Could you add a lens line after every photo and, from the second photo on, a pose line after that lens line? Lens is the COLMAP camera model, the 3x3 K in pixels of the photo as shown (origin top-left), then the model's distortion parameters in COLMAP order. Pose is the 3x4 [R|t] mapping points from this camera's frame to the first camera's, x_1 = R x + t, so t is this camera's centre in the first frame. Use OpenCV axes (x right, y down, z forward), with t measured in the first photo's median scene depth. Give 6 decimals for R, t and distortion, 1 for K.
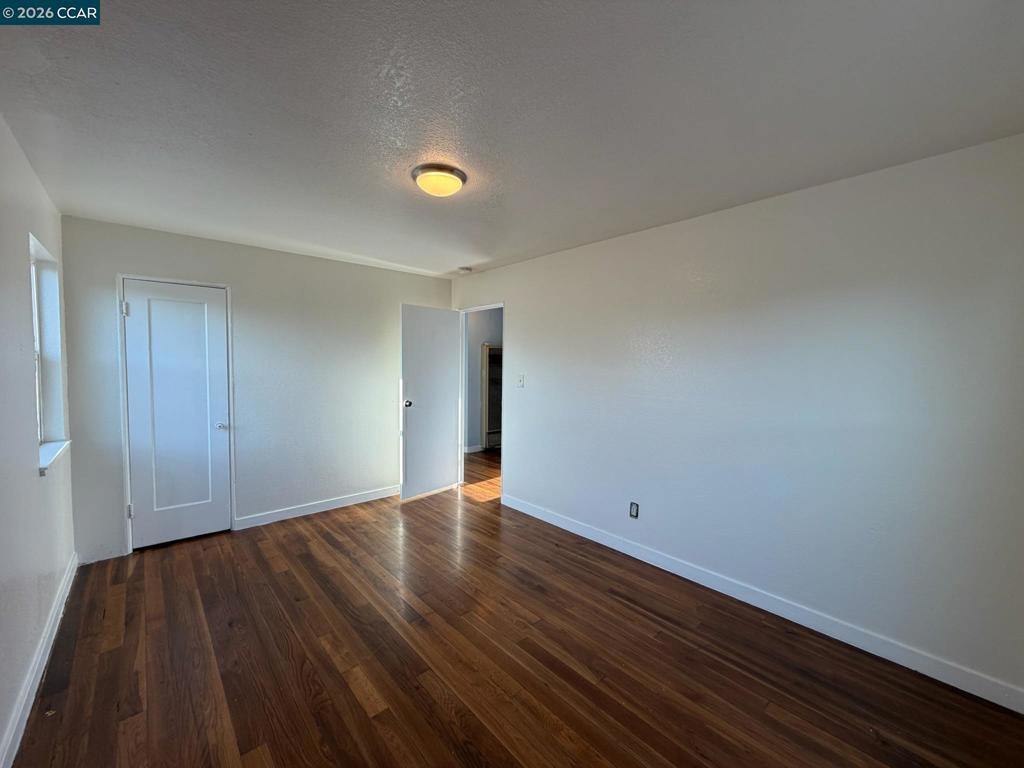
lens RADIAL K [[411.4, 0, 509.5], [0, 411.4, 381.7], [0, 0, 1]] dist [-0.002073, 0.000650]
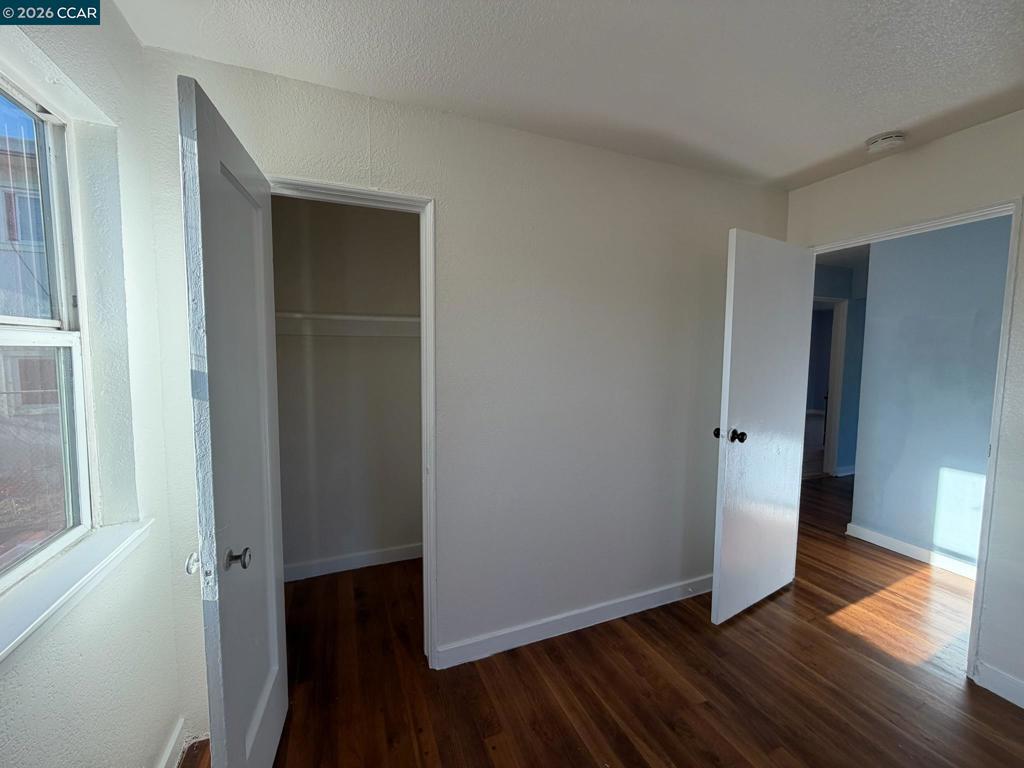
lens RADIAL K [[411.4, 0, 508.2], [0, 411.4, 381.2], [0, 0, 1]] dist [-0.002073, 0.000650]
pose [[0.943371, 0.018089, -0.331246, -0.566524], [-0.010470, 0.999638, 0.024772, -0.035392], [0.331574, -0.019901, 0.943219, 0.740499]]
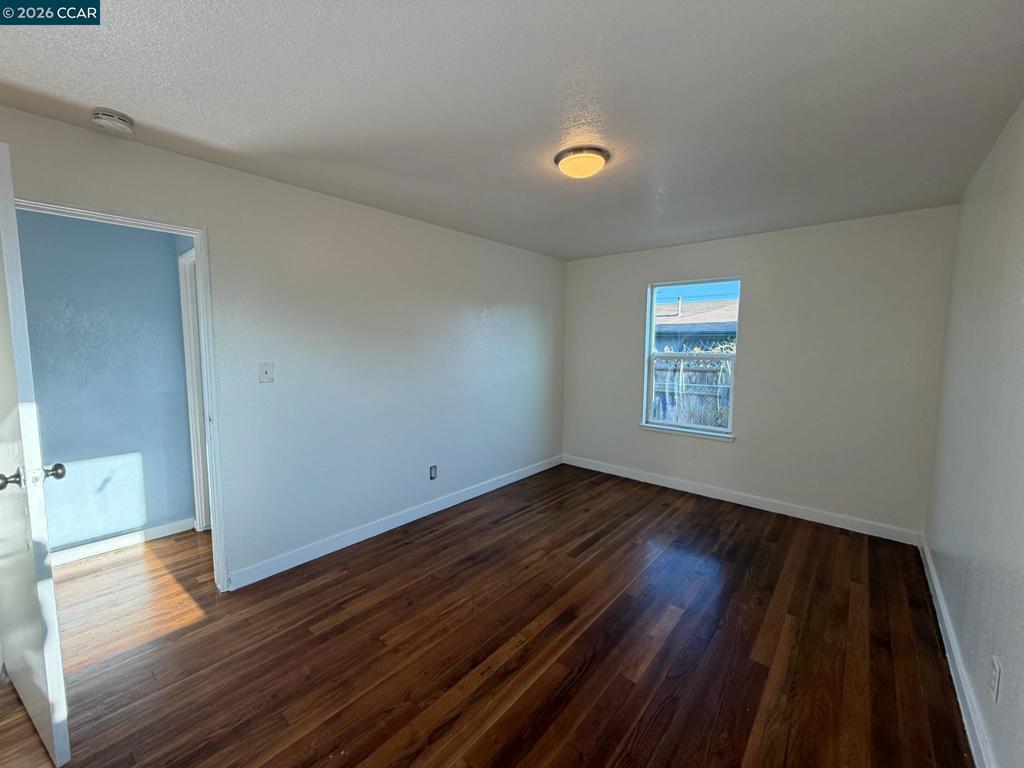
lens RADIAL K [[411.4, 0, 508.8], [0, 411.4, 382.0], [0, 0, 1]] dist [-0.002073, 0.000650]
pose [[-0.127100, -0.103512, 0.986474, -0.996169], [0.040360, 0.993176, 0.109416, -0.064332], [-0.991068, 0.053721, -0.122055, 1.113994]]
